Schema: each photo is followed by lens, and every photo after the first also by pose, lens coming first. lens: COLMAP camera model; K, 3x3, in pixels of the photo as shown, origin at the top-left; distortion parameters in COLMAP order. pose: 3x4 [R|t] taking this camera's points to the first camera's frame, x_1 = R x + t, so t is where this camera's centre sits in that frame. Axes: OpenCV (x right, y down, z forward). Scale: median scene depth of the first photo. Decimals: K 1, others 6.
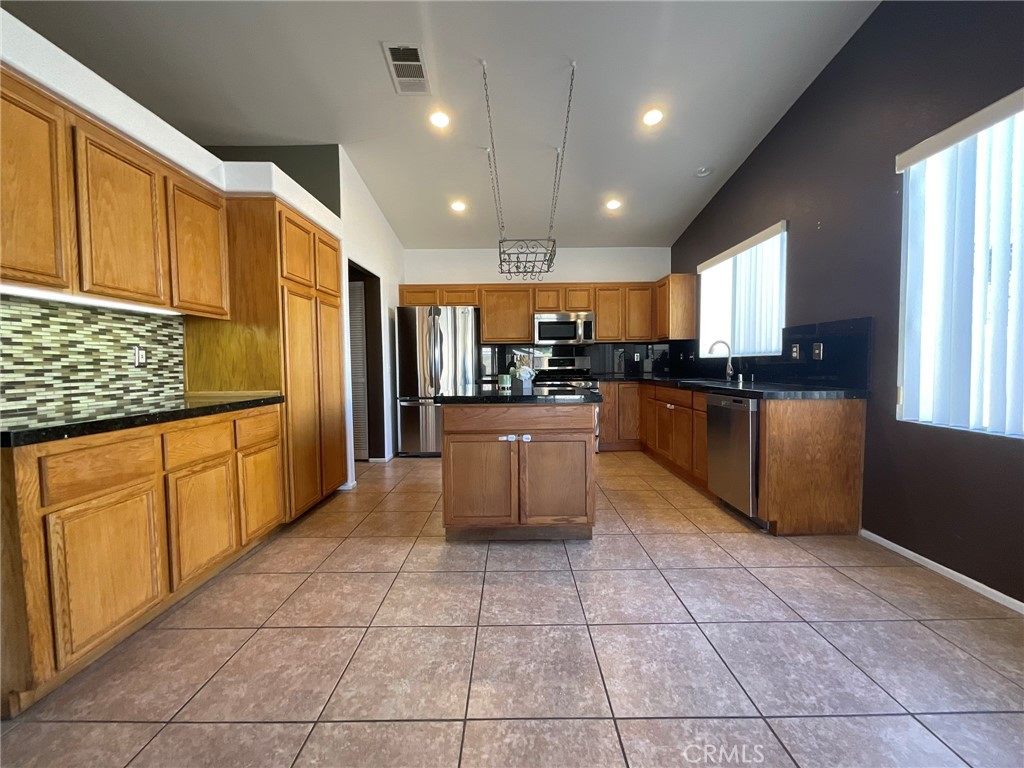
lens RADIAL K [[410.5, 0, 511.7], [0, 410.5, 380.3], [0, 0, 1]] dist [0.000279, 0.000019]
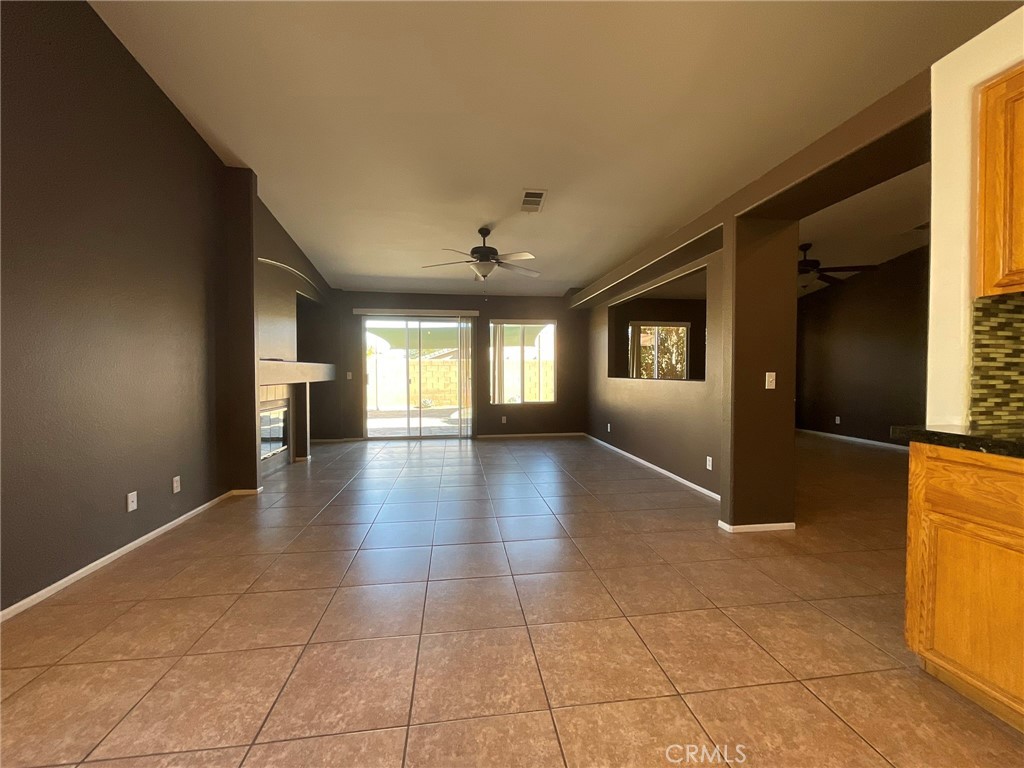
lens RADIAL K [[410.5, 0, 510.2], [0, 410.5, 380.5], [0, 0, 1]] dist [0.000279, 0.000019]
pose [[-0.990675, 0.016810, -0.135204, 0.120799], [0.007424, 0.997545, 0.069629, -0.106172], [0.136043, 0.067975, -0.988368, 1.980856]]
